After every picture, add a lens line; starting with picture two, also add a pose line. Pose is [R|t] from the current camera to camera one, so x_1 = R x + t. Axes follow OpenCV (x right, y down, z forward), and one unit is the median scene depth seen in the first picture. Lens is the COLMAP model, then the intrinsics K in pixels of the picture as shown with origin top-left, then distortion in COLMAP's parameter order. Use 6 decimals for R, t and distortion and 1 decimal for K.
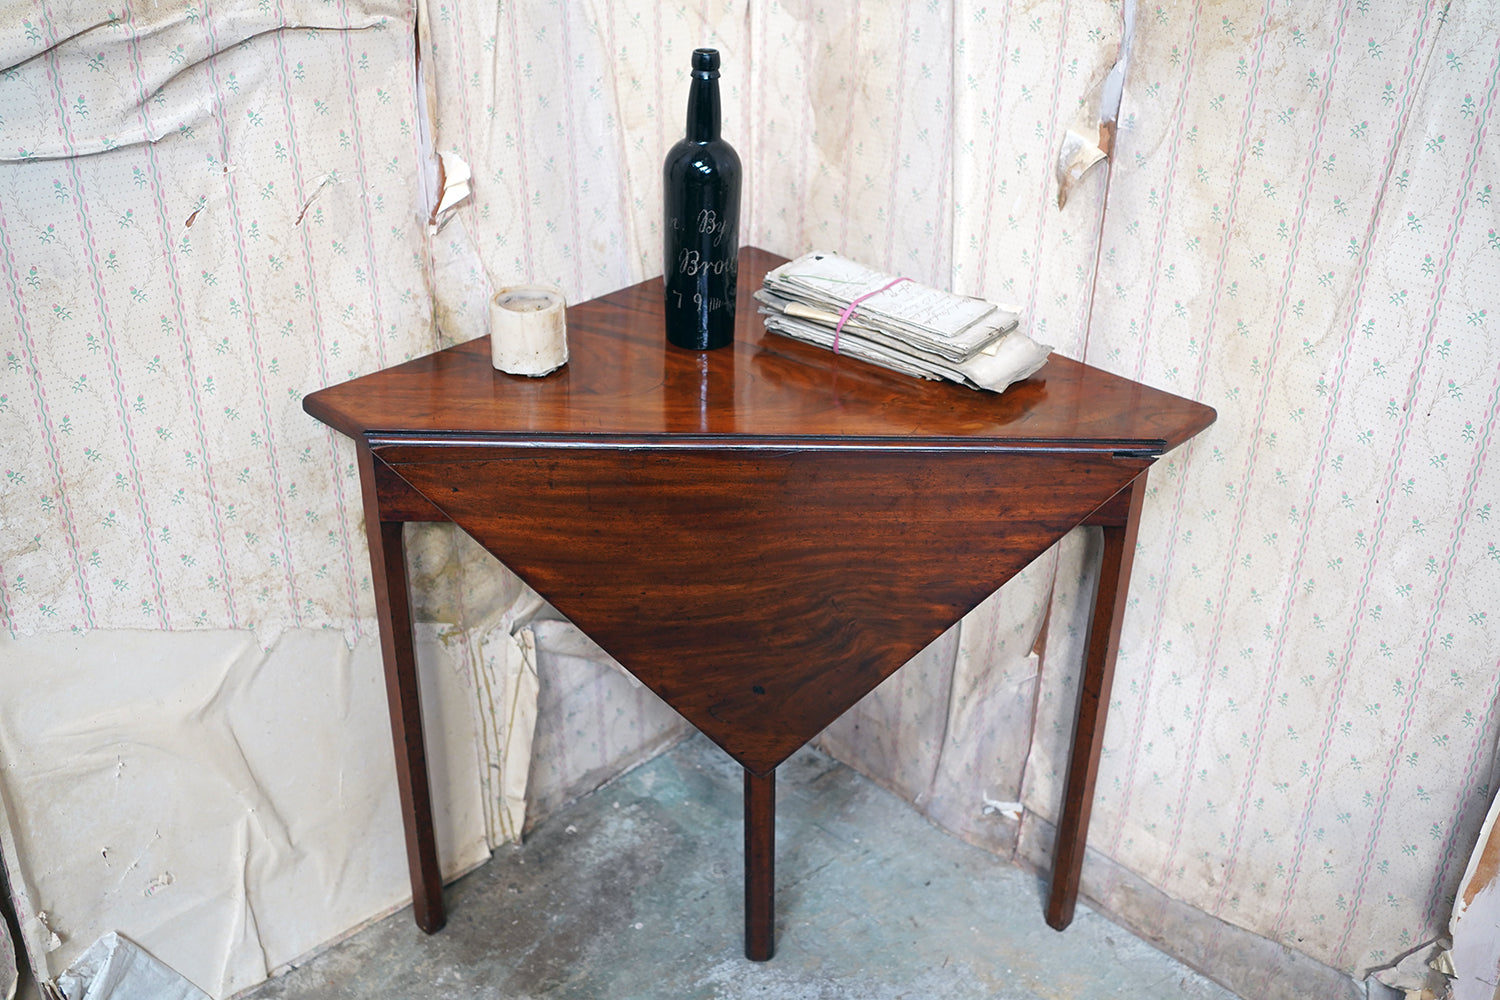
lens RADIAL K [[1504.1, 0, 750.2], [0, 1504.1, 510.5], [0, 0, 1]] dist [0.030763, 0.000000]
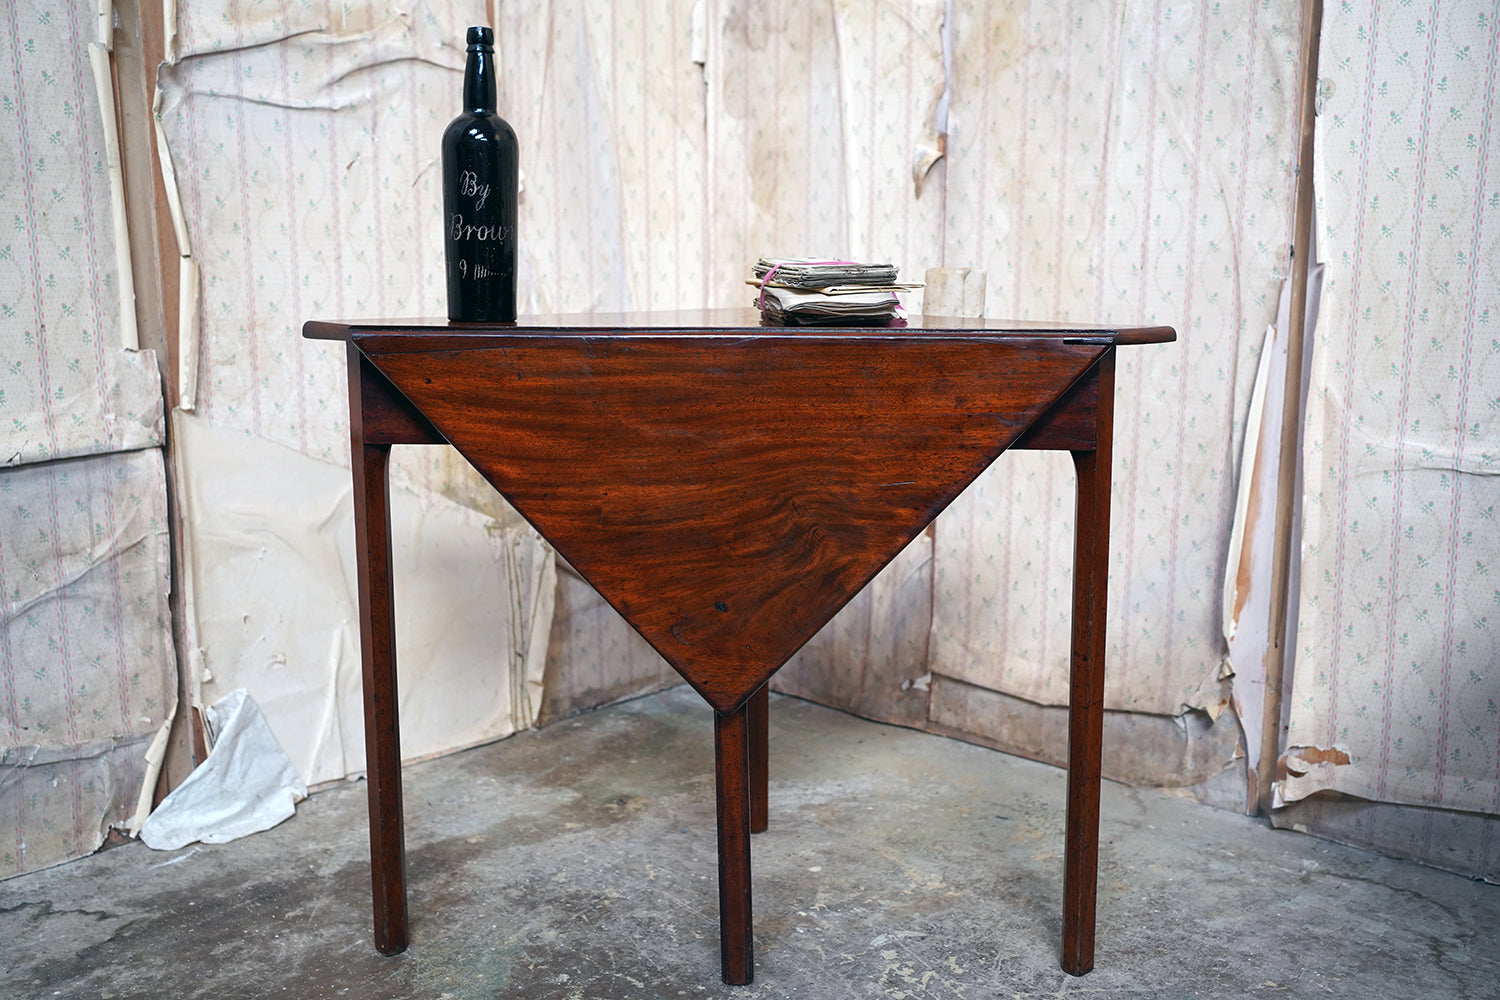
lens RADIAL K [[1504.1, 0, 753.4], [0, 1504.1, 503.3], [0, 0, 1]] dist [0.030763, 0.000000]
pose [[0.999022, -0.019425, 0.039726, -0.023425], [0.031059, 0.947693, -0.317667, 0.568270], [-0.031477, 0.318591, 0.947370, -0.324655]]
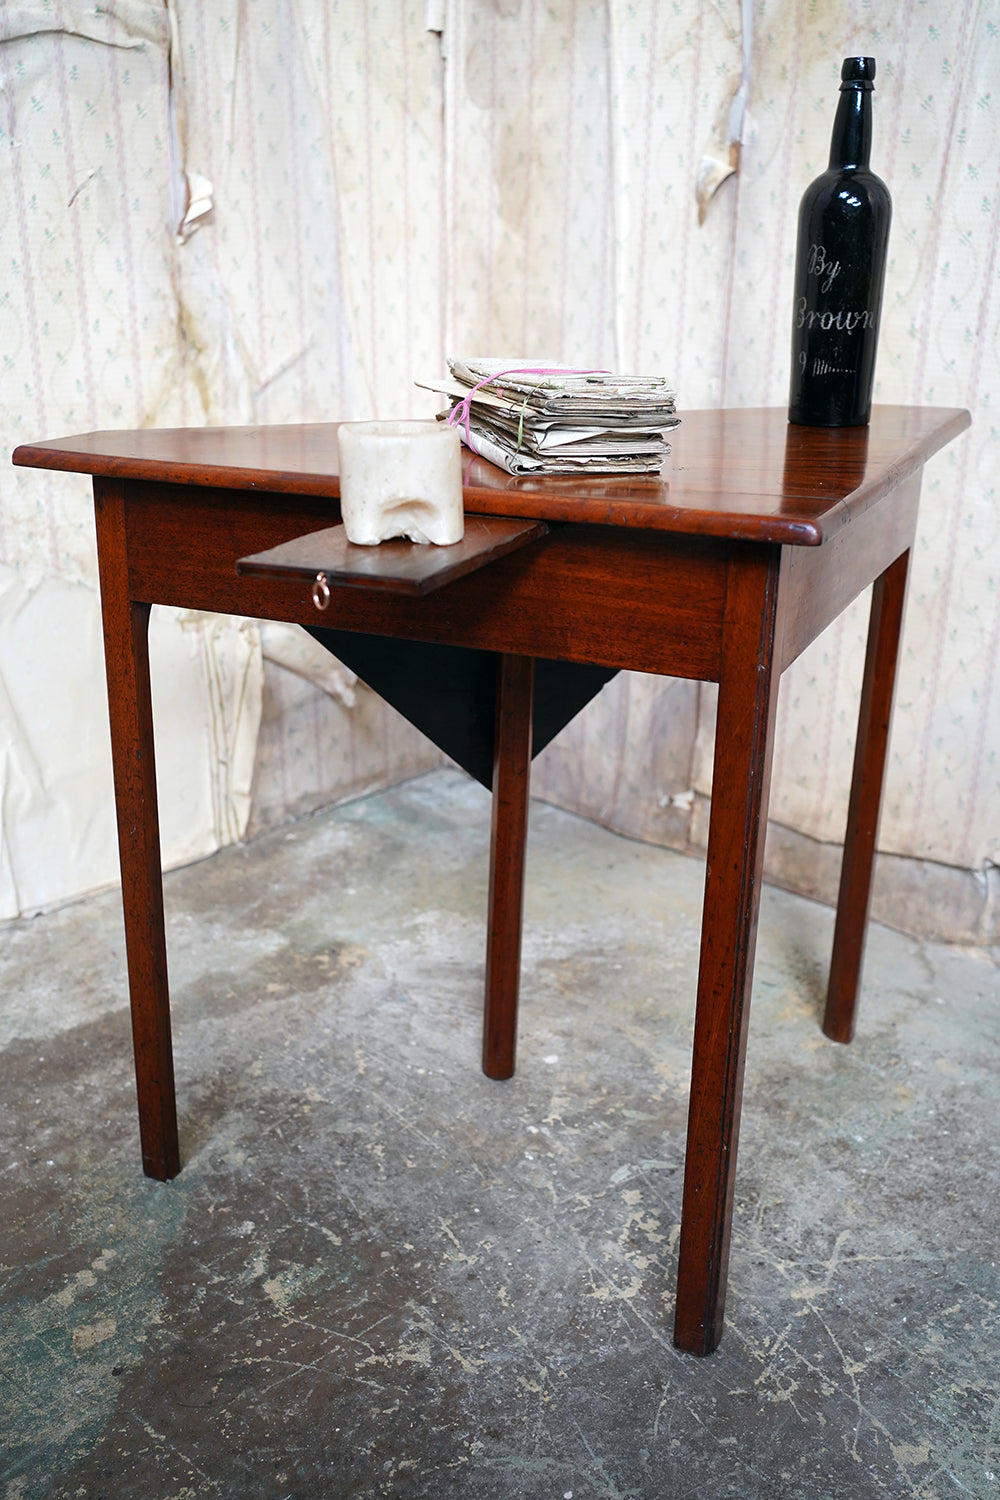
lens RADIAL K [[1504.1, 0, 506.2], [0, 1504.1, 747.9], [0, 0, 1]] dist [0.030763, 0.000000]
pose [[0.999482, -0.009018, 0.030896, 0.007979], [0.012985, 0.991338, -0.130689, 0.379200], [-0.029450, 0.131023, 0.990942, -0.145389]]
